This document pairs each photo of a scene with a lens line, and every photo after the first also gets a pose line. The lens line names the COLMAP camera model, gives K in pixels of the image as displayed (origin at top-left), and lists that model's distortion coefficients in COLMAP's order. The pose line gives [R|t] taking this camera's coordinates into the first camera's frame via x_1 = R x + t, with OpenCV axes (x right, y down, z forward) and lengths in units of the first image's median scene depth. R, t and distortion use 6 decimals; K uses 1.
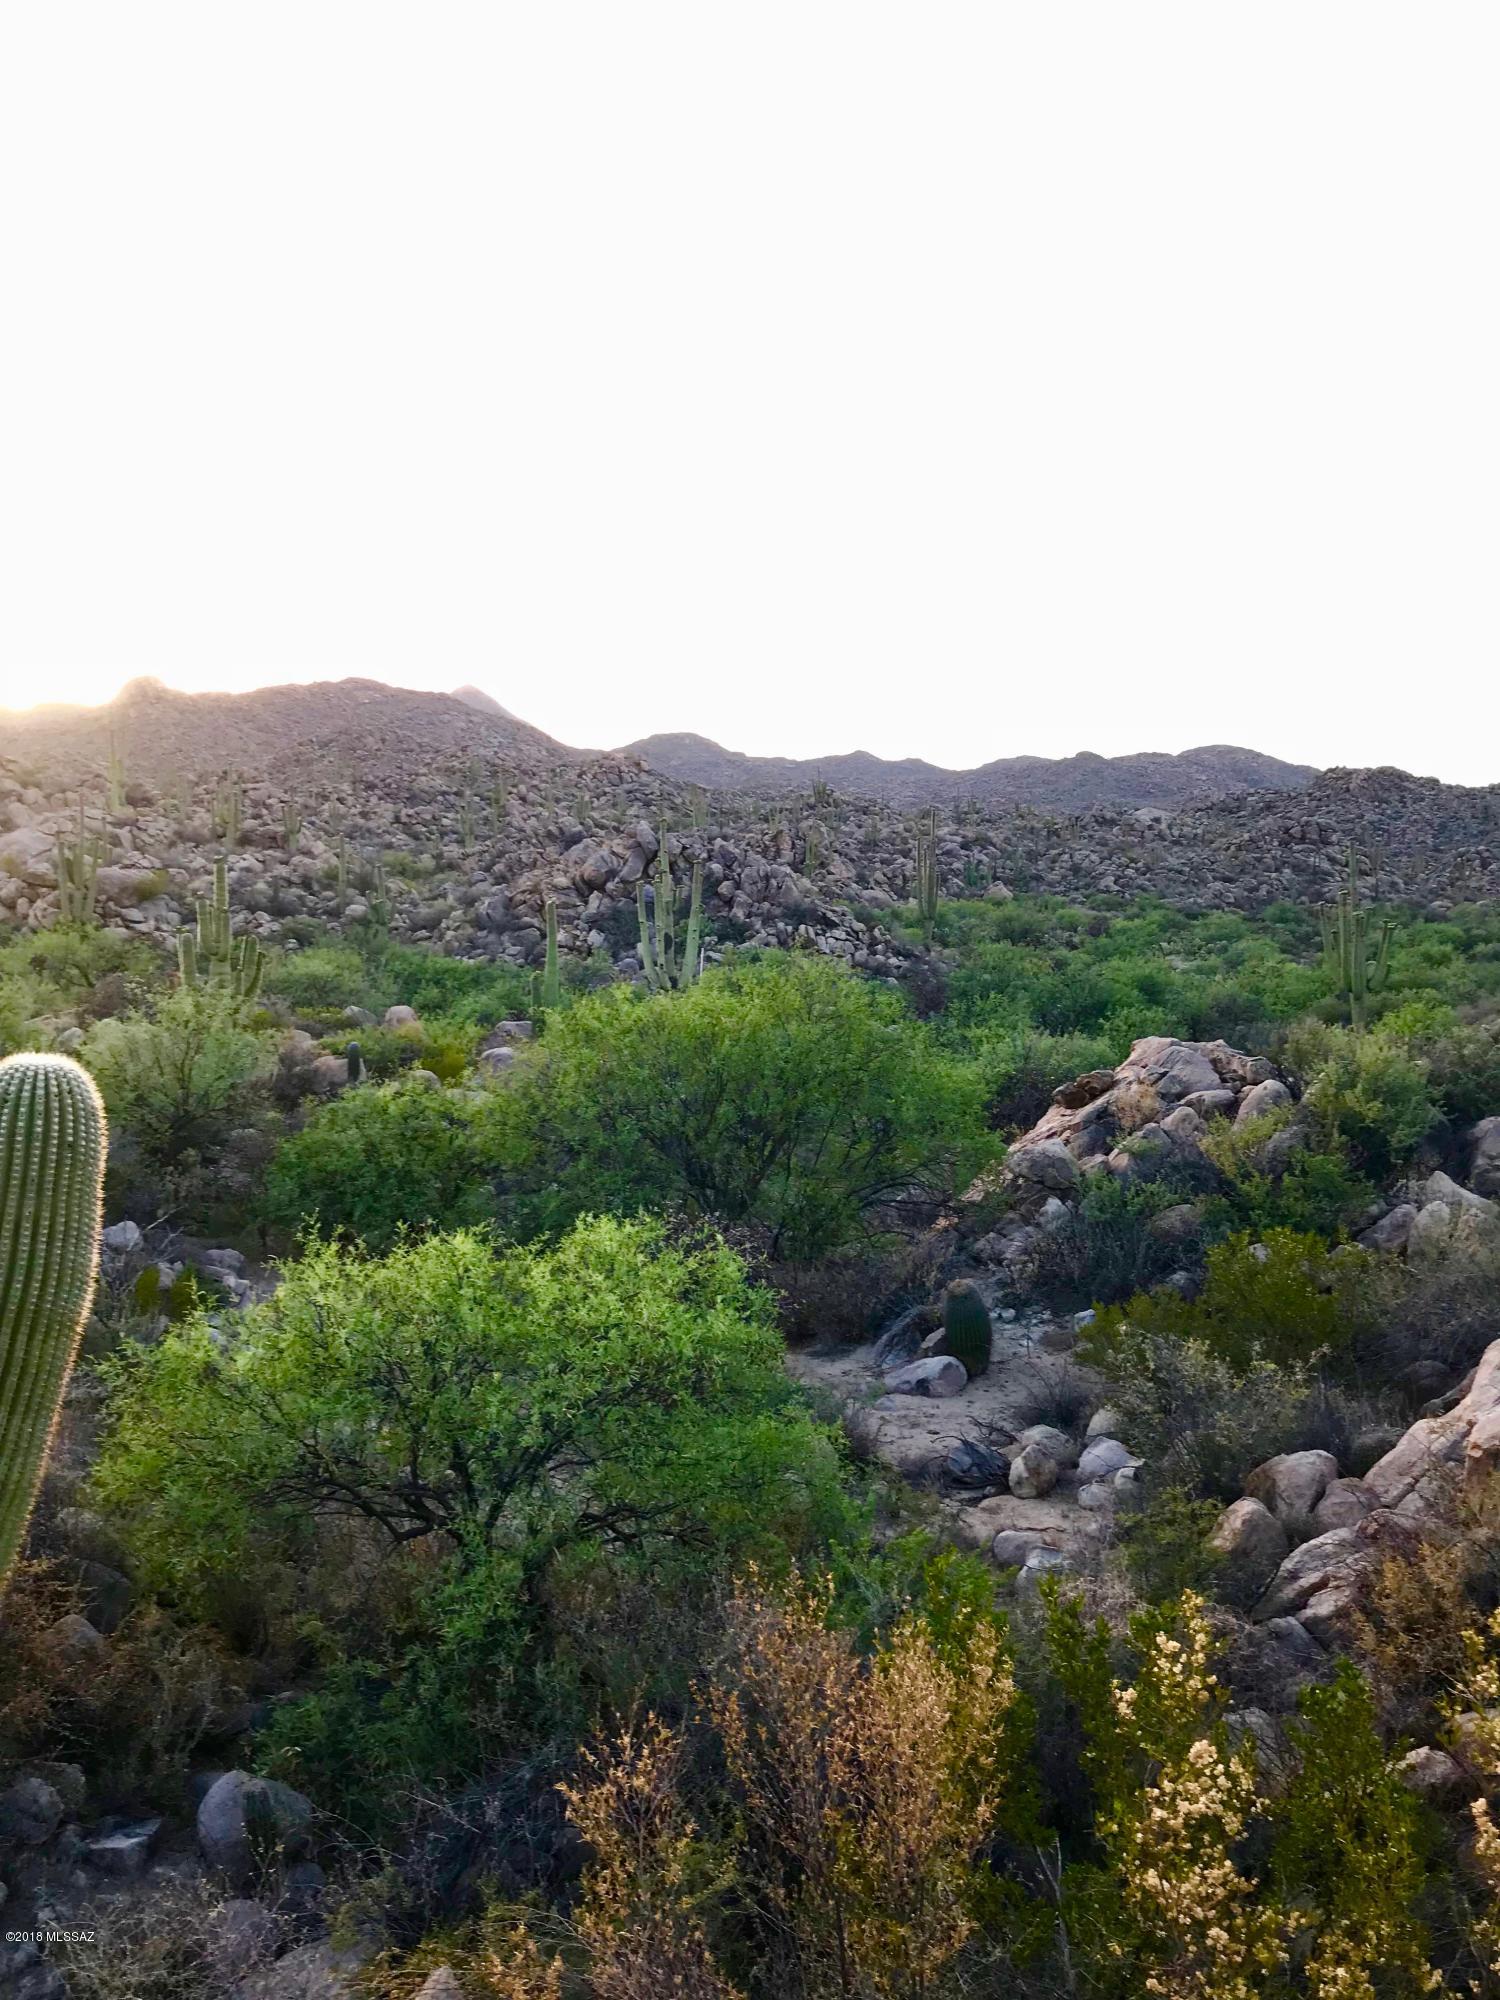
lens RADIAL K [[1616.1, 0, 754.6], [0, 1616.1, 1001.6], [0, 0, 1]] dist [0.137690, -0.461958]
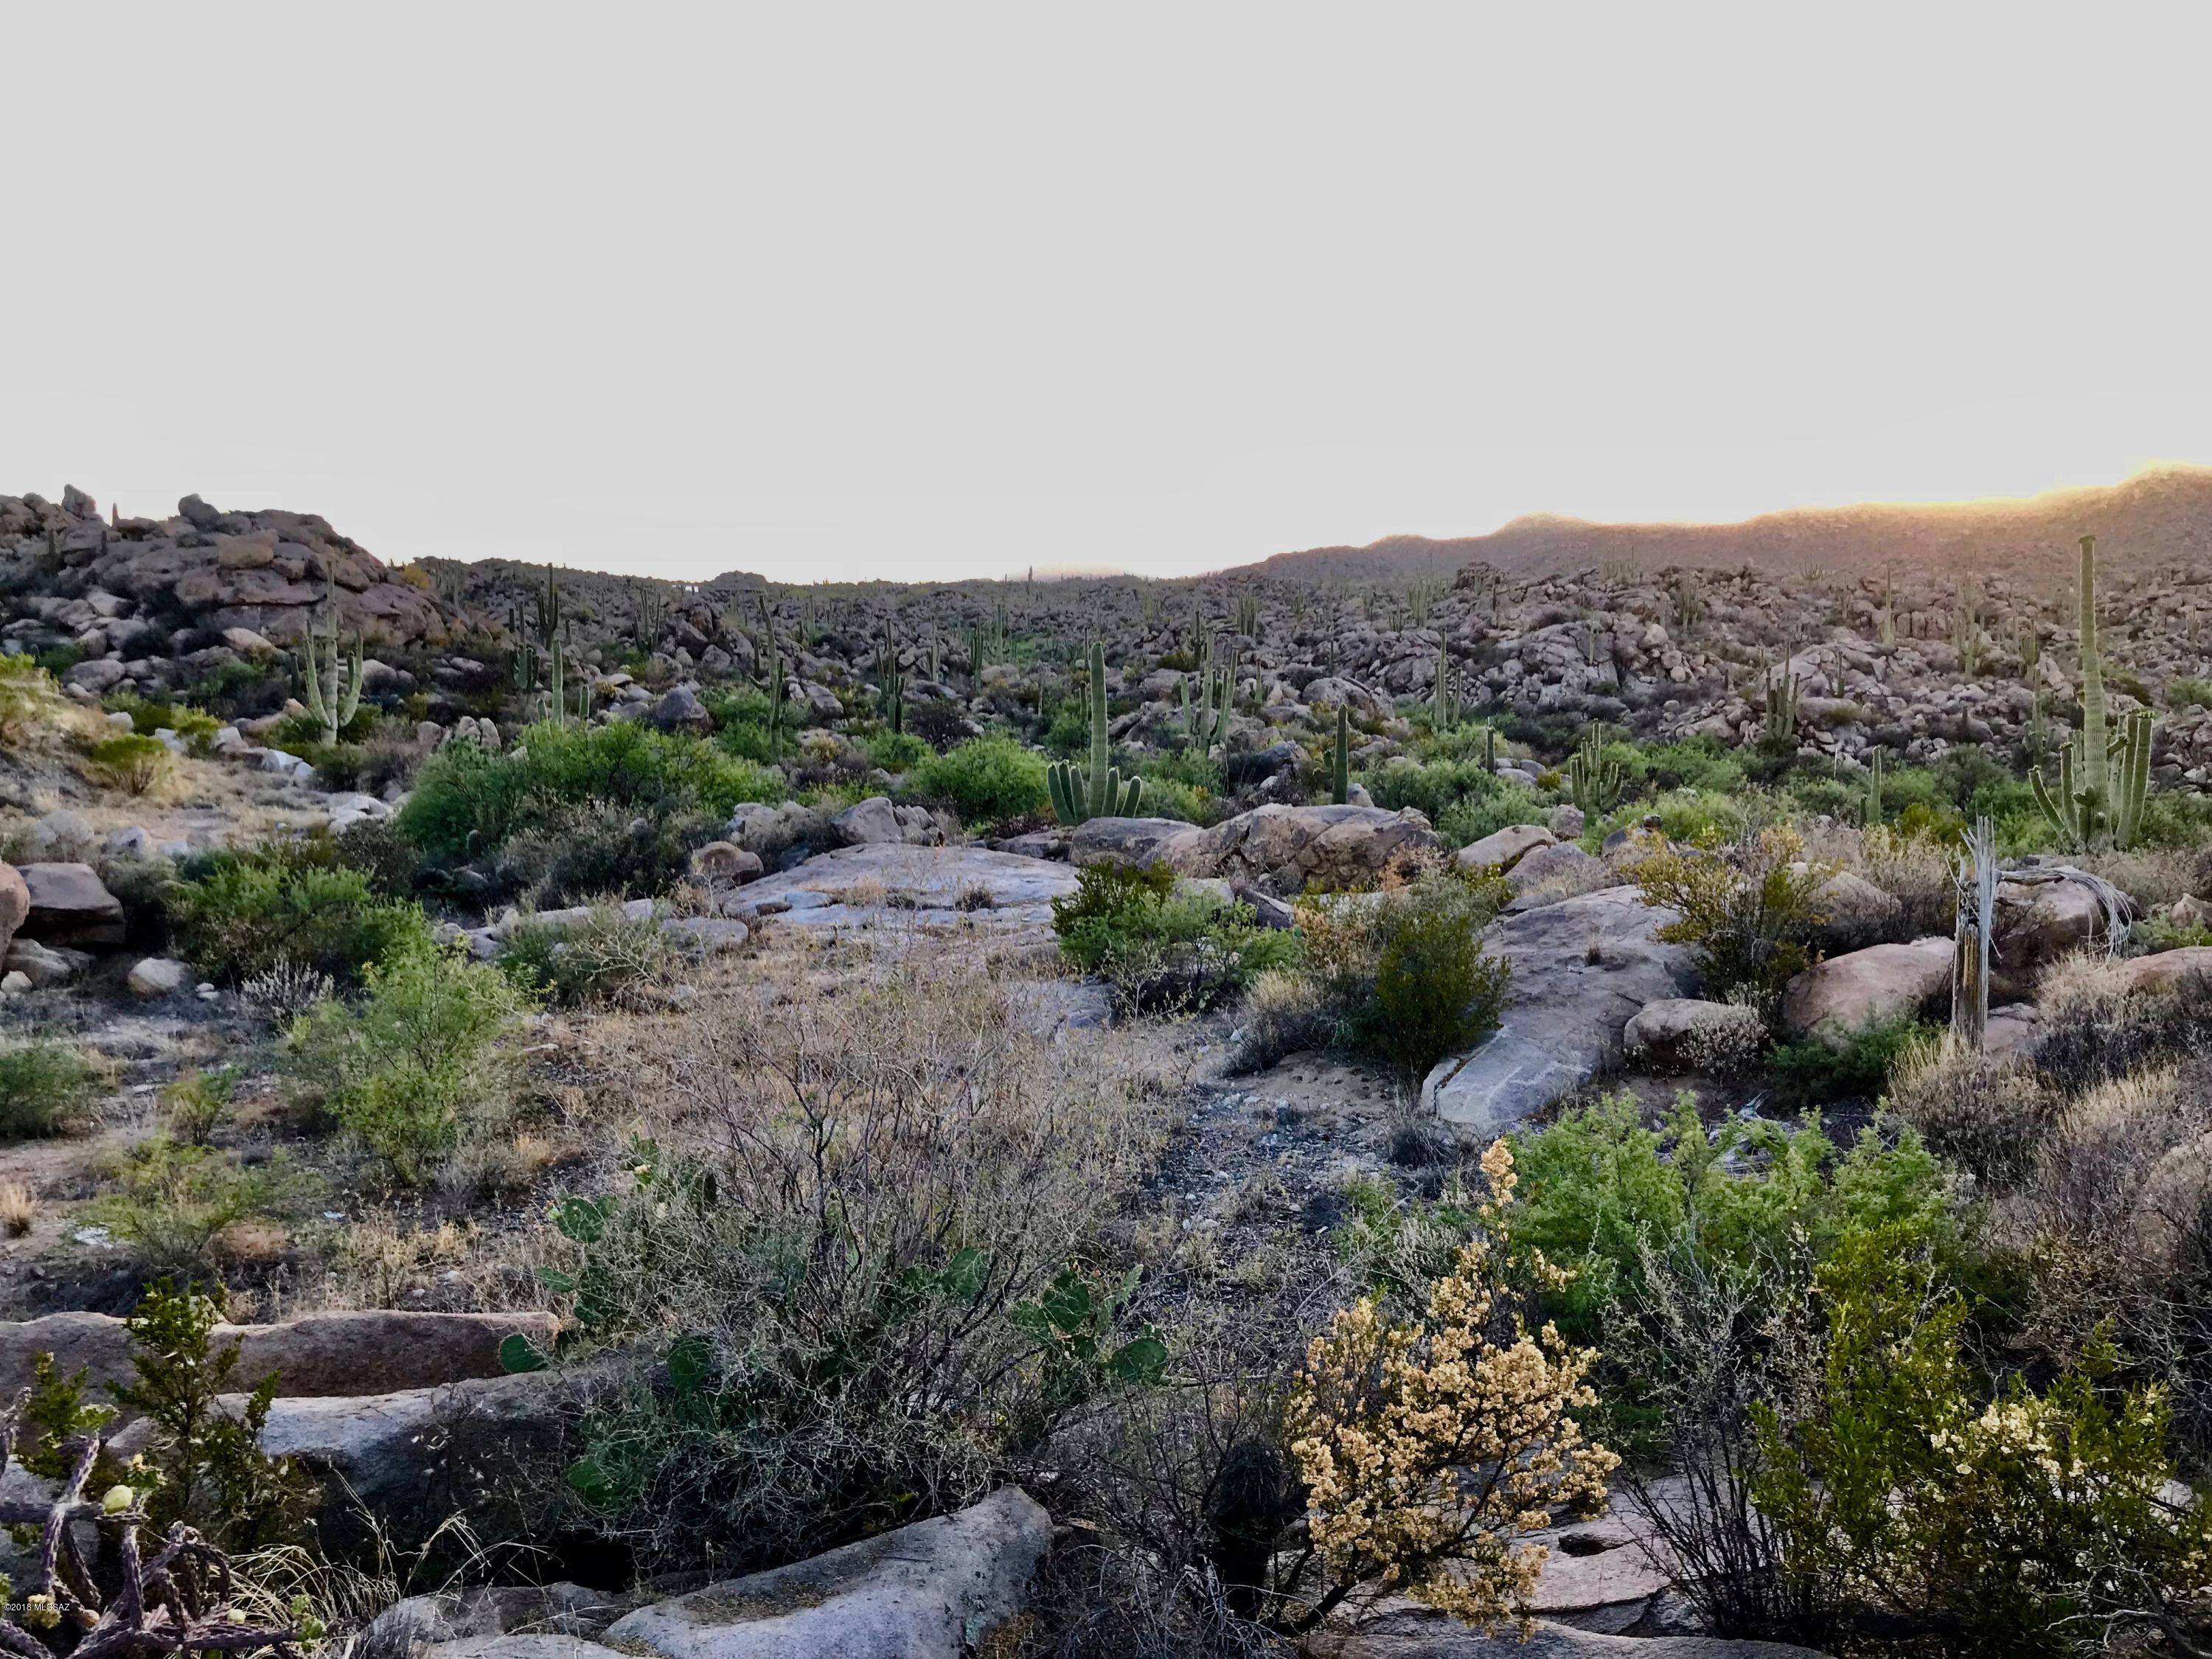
lens RADIAL K [[1818.3, 0, 1103.1], [0, 1818.3, 820.4], [0, 0, 1]] dist [0.085563, -0.159286]
pose [[0.626359, 0.072652, -0.776141, 0.340528], [-0.070638, 0.996841, 0.036306, -0.003682], [0.776327, 0.032084, 0.629513, -0.264684]]
